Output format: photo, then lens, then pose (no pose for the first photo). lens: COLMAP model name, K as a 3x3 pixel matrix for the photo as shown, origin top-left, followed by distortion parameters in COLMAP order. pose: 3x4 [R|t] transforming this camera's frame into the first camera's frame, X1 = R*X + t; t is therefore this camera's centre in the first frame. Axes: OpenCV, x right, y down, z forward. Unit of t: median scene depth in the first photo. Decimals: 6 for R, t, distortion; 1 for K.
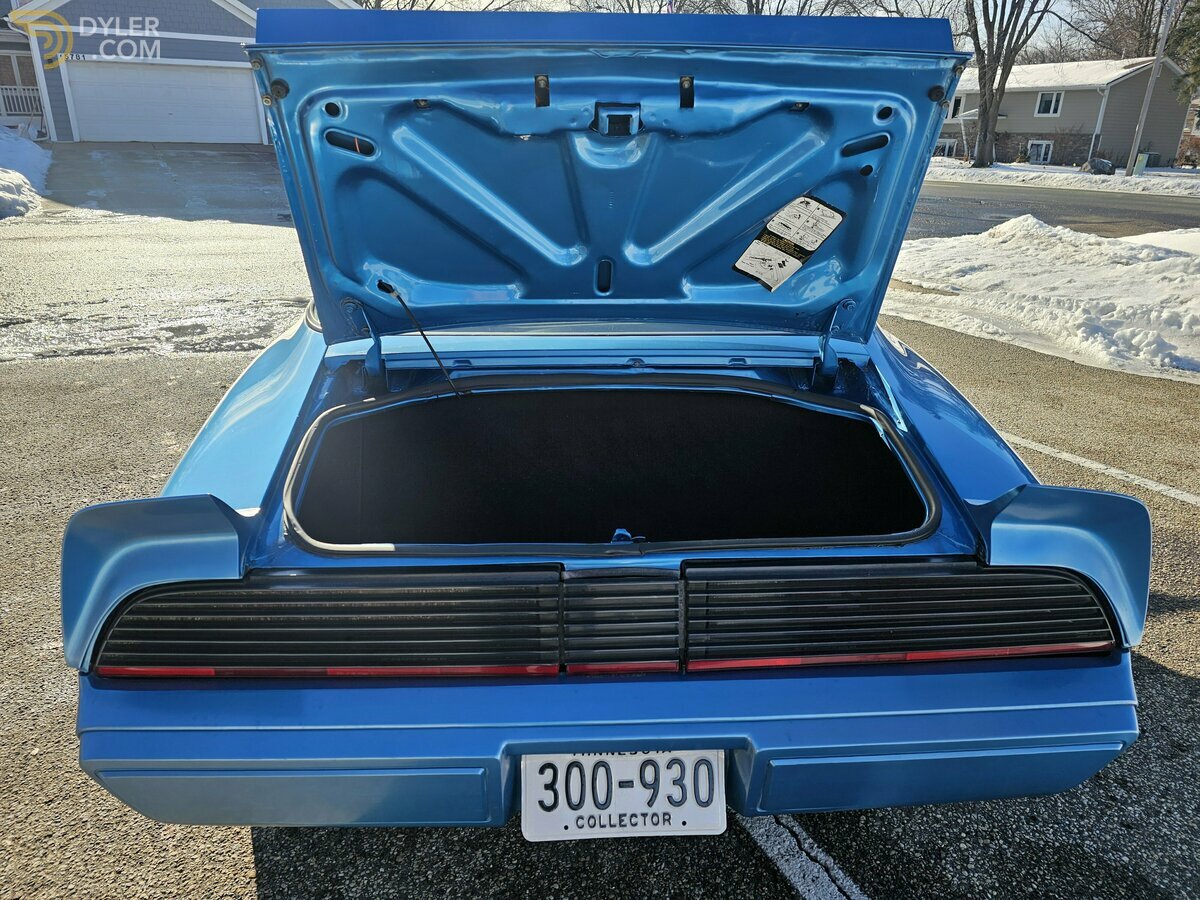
lens RADIAL K [[792.9, 0, 606.2], [0, 792.9, 454.0], [0, 0, 1]] dist [0.050571, -0.039523]
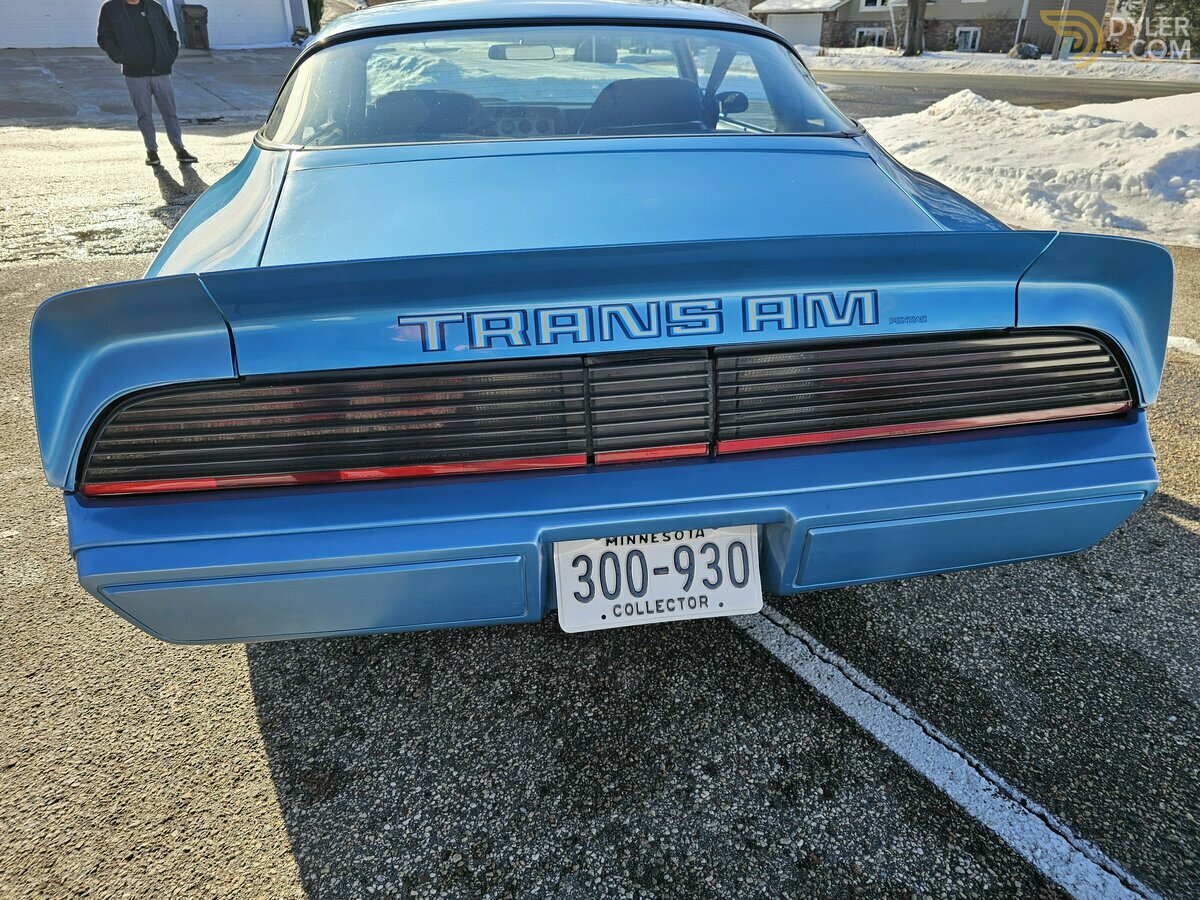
lens RADIAL K [[792.9, 0, 606.2], [0, 792.9, 454.0], [0, 0, 1]] dist [0.050571, -0.039523]
pose [[0.995379, -0.062069, 0.073272, -0.075909], [0.055070, 0.994052, 0.093957, 0.126165], [-0.078668, -0.089488, 0.992876, 0.034452]]
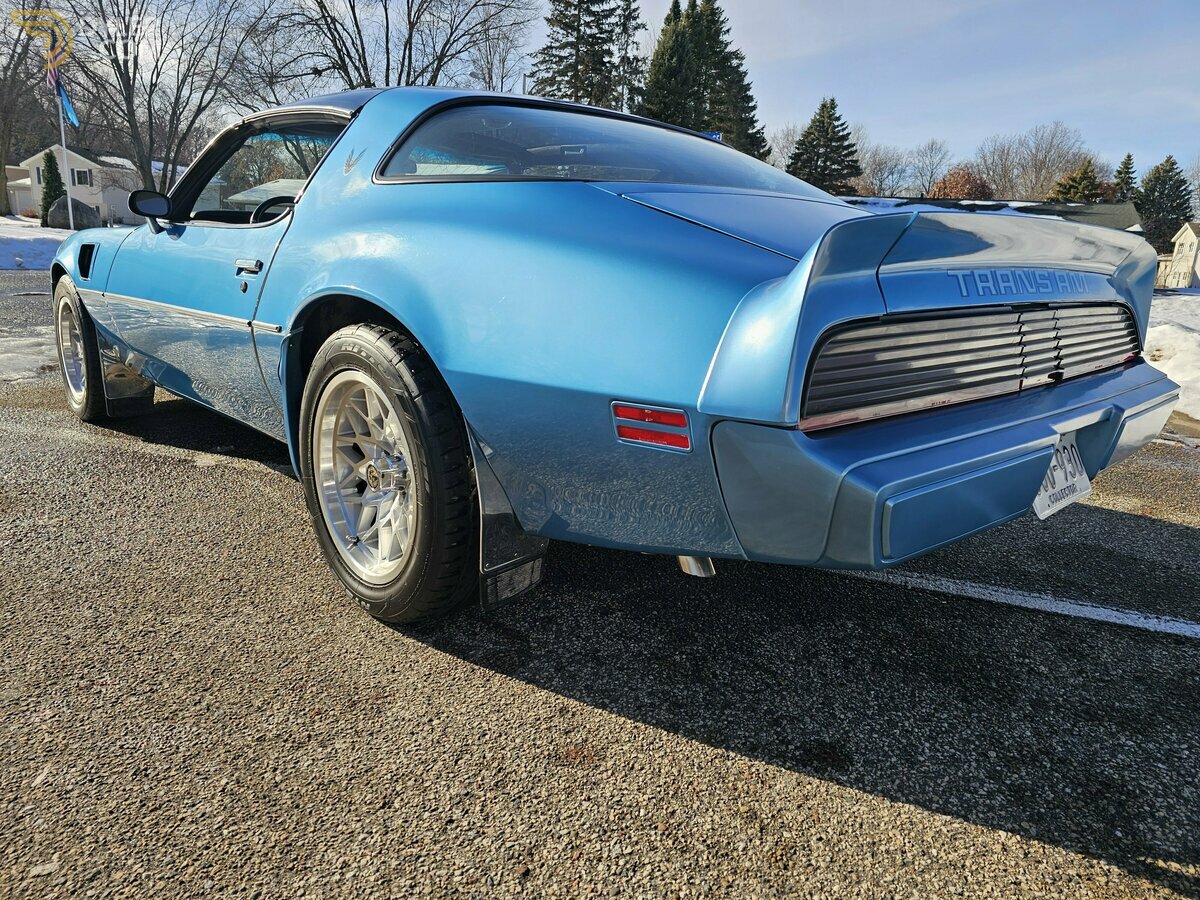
lens RADIAL K [[792.9, 0, 606.2], [0, 792.9, 454.0], [0, 0, 1]] dist [0.050571, -0.039523]
pose [[0.762142, -0.135986, 0.632967, -0.973605], [0.204469, 0.978210, -0.036038, 0.203369], [-0.614274, 0.156888, 0.773339, 0.300319]]
